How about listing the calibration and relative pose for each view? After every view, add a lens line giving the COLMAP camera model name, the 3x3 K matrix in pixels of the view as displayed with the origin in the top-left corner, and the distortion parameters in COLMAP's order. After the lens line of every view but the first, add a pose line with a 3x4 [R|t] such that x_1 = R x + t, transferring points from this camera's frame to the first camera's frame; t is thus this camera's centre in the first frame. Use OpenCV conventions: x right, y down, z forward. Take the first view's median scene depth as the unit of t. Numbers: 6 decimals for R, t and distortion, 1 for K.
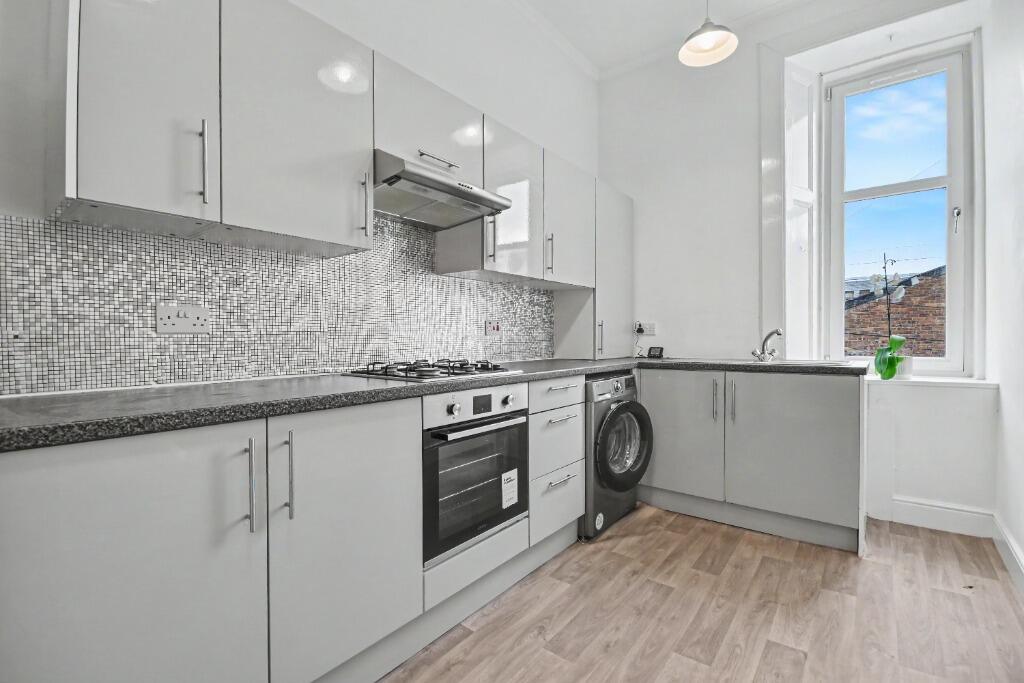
lens RADIAL K [[500.4, 0, 511.5], [0, 500.4, 299.8], [0, 0, 1]] dist [-0.130606, 0.138574]
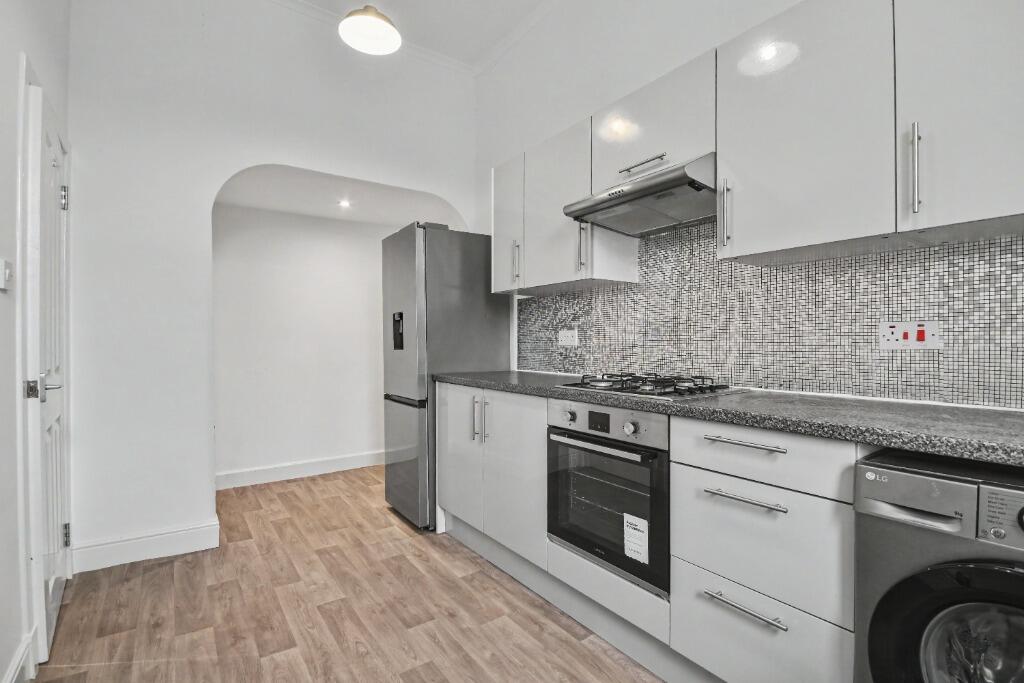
lens RADIAL K [[468.9, 0, 508.9], [0, 468.9, 342.6], [0, 0, 1]] dist [0.000377, -0.000277]
pose [[-0.306591, -0.000913, -0.951841, 0.904961], [0.068006, 0.997423, -0.022862, 0.074241], [0.949409, -0.071740, -0.305738, 1.207739]]
